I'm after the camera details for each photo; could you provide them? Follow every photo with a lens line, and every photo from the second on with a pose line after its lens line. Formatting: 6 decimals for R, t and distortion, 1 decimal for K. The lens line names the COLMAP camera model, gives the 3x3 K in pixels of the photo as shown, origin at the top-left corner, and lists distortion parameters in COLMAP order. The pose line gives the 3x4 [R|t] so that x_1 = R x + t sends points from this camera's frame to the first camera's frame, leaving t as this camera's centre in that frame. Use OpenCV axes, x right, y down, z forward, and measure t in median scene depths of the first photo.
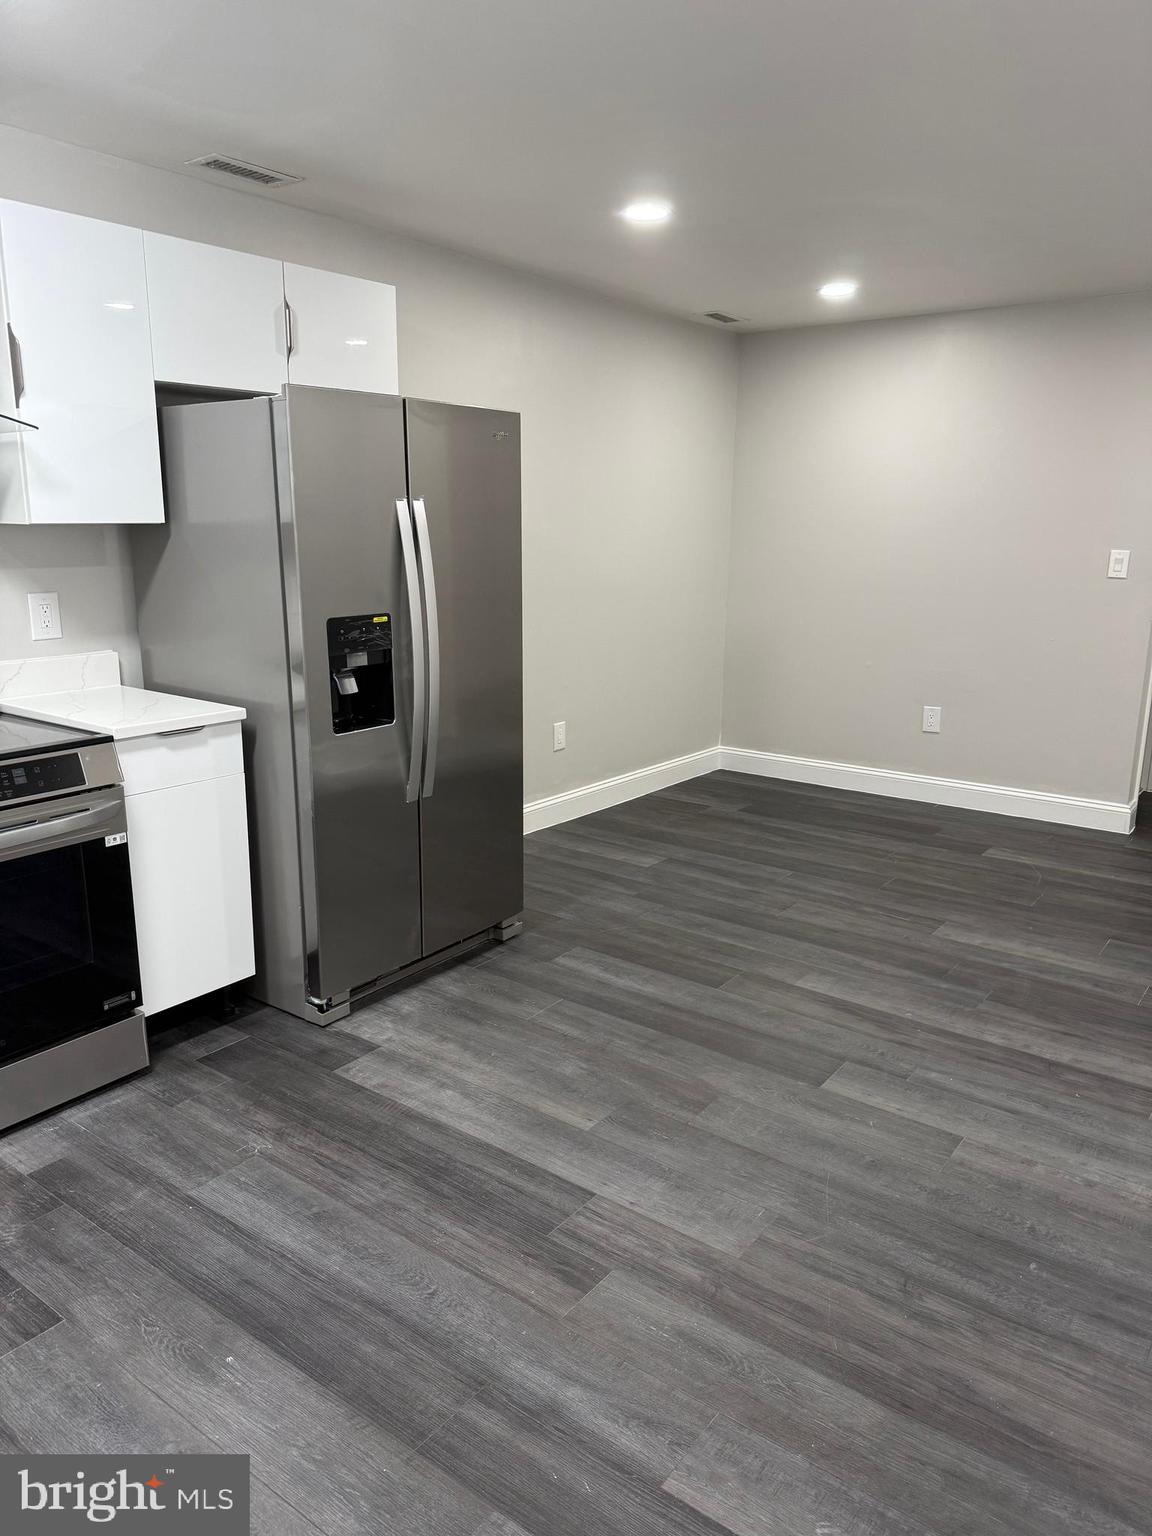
lens RADIAL K [[1074.0, 0, 578.1], [0, 1074.0, 772.6], [0, 0, 1]] dist [0.103944, -0.121946]
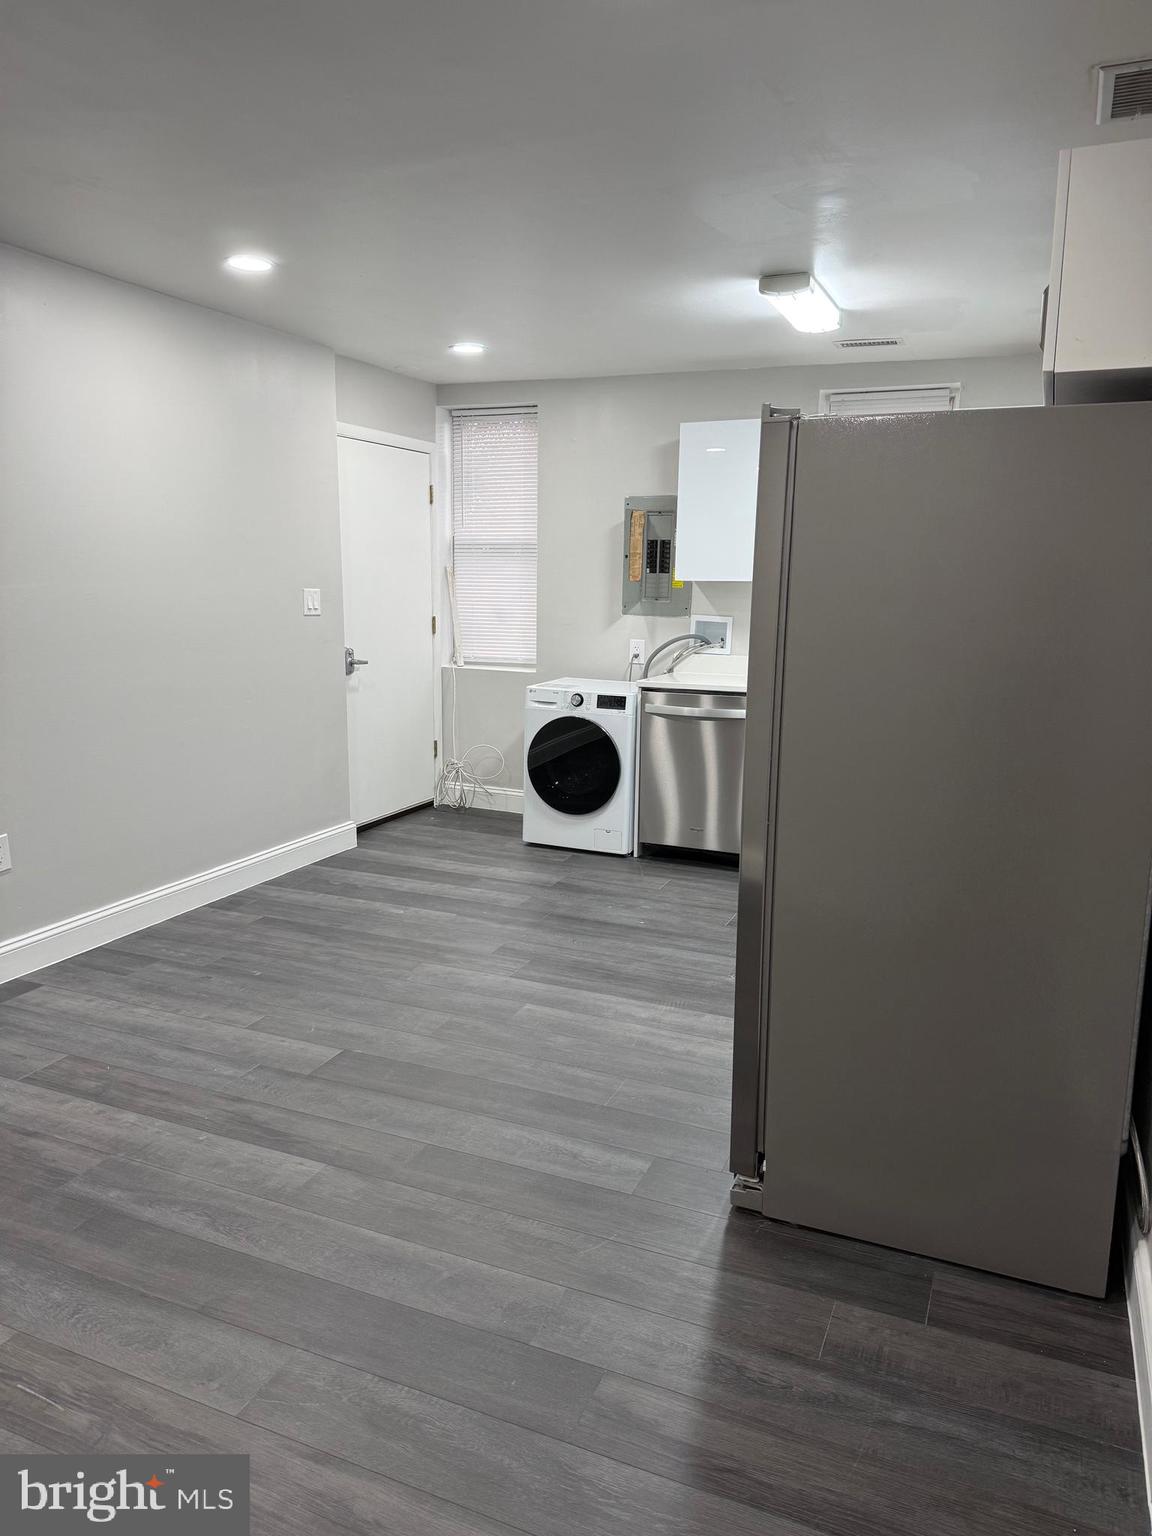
lens RADIAL K [[1074.0, 0, 578.1], [0, 1074.0, 772.6], [0, 0, 1]] dist [0.103944, -0.121946]
pose [[-0.970277, 0.020820, -0.241101, 0.254070], [-0.079635, 0.913333, 0.399351, -0.464021], [0.228520, 0.406681, -0.884528, 1.973969]]
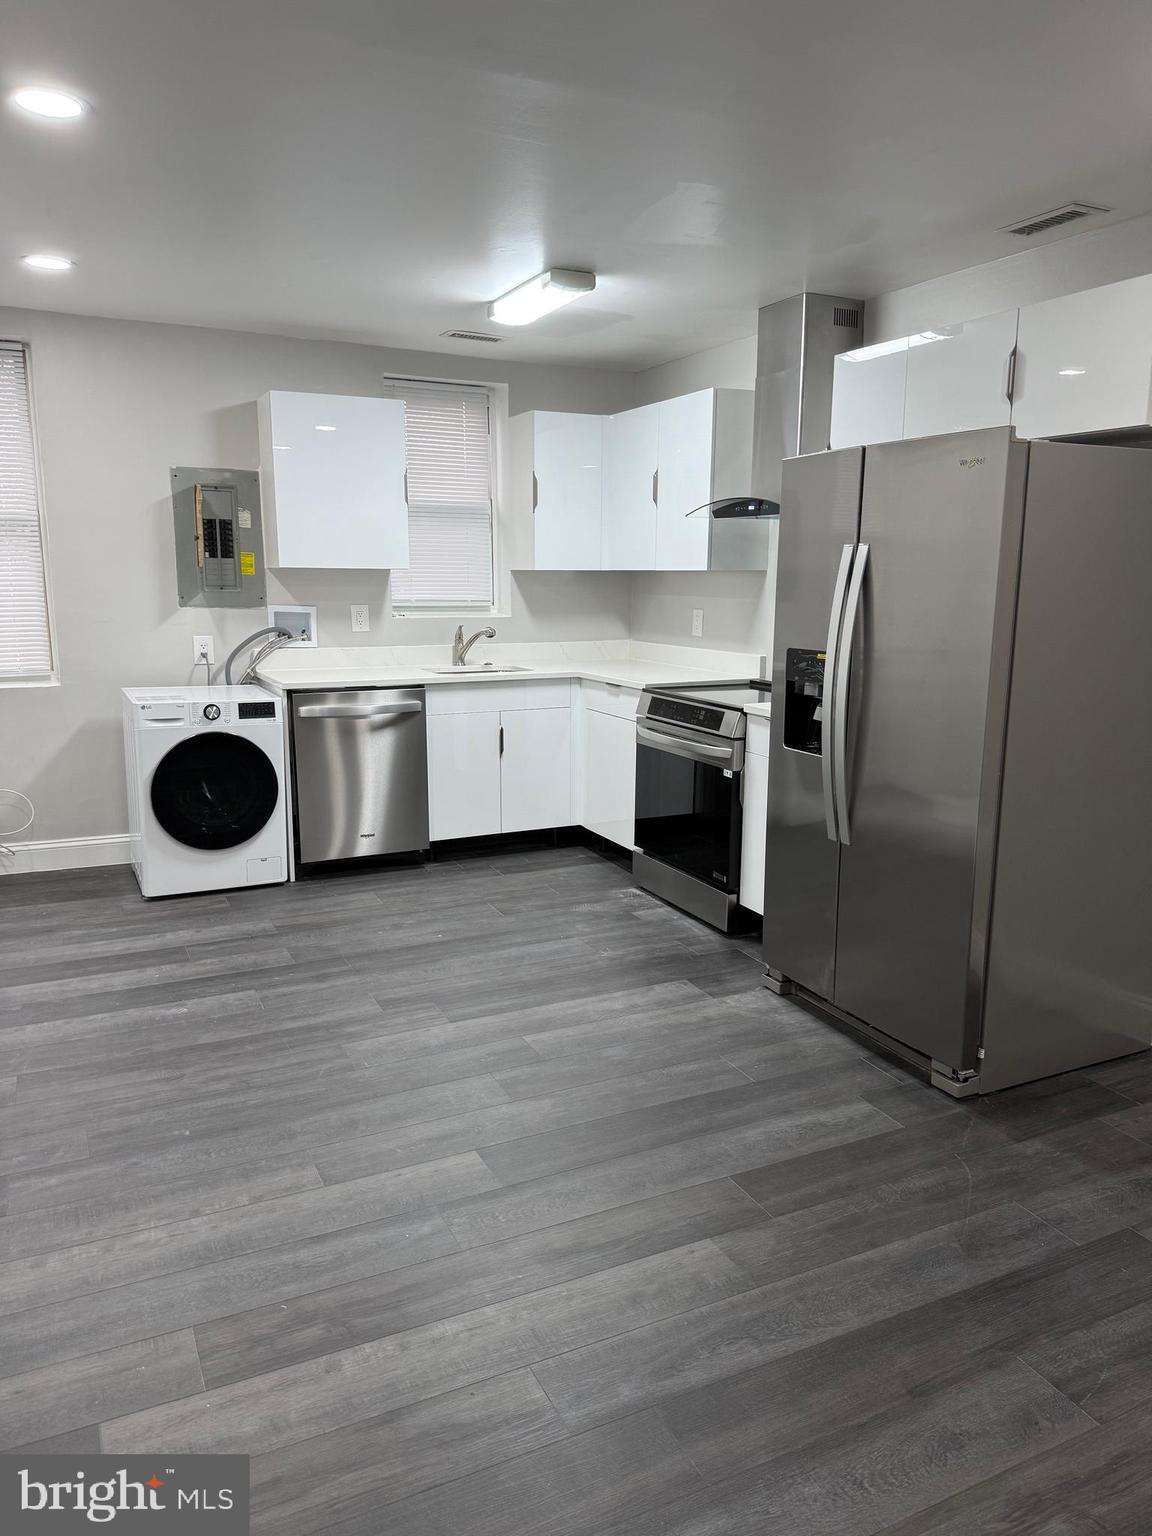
lens RADIAL K [[1074.0, 0, 578.1], [0, 1074.0, 772.6], [0, 0, 1]] dist [0.103944, -0.121946]
pose [[-0.451048, 0.156621, -0.878650, 0.971241], [-0.222916, 0.933510, 0.280832, -0.306957], [0.864213, 0.322534, -0.386145, 1.348666]]
